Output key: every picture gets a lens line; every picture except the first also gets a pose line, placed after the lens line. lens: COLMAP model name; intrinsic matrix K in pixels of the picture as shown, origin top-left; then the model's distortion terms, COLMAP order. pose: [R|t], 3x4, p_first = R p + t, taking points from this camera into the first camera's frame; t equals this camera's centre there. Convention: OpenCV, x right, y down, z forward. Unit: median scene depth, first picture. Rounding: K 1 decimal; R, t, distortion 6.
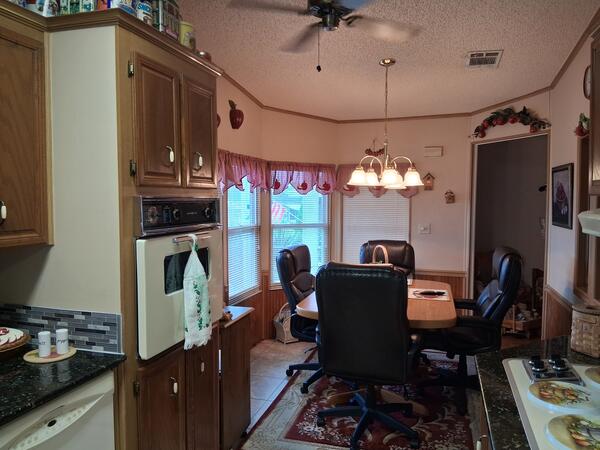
lens RADIAL K [[458.1, 0, 300.4], [0, 458.1, 223.8], [0, 0, 1]] dist [0.028928, -0.080633]
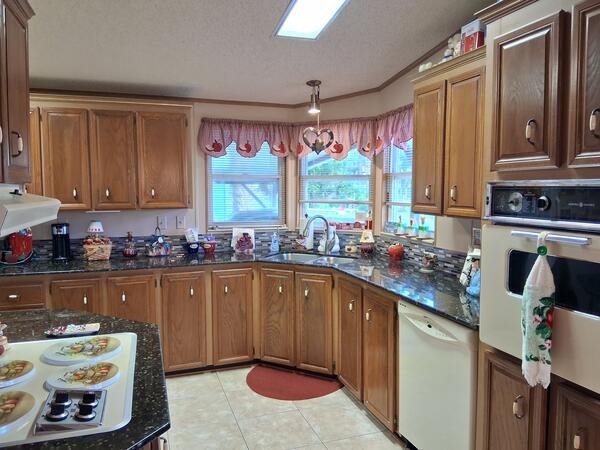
lens RADIAL K [[458.1, 0, 296.8], [0, 458.1, 222.9], [0, 0, 1]] dist [0.028928, -0.080633]
pose [[-0.816405, 0.046892, -0.575572, 0.588888], [-0.027523, 0.992405, 0.119891, -0.078887], [0.576823, 0.113721, -0.808915, 1.590649]]
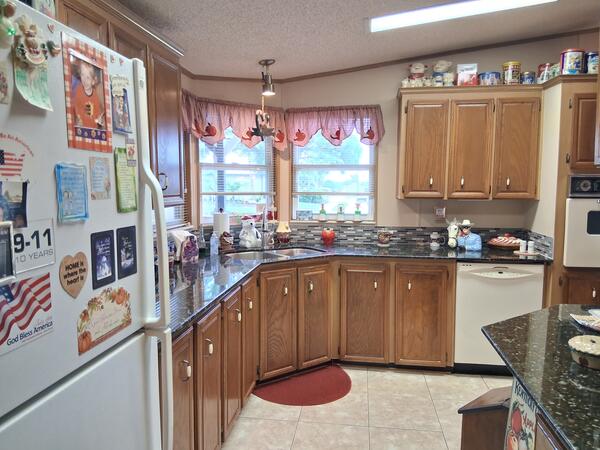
lens RADIAL K [[458.1, 0, 299.5], [0, 458.1, 225.5], [0, 0, 1]] dist [0.028928, -0.080633]
pose [[0.146884, 0.094580, -0.984622, 1.270967], [-0.054853, 0.994665, 0.087362, 0.040981], [0.987632, 0.041178, 0.151289, -0.302442]]
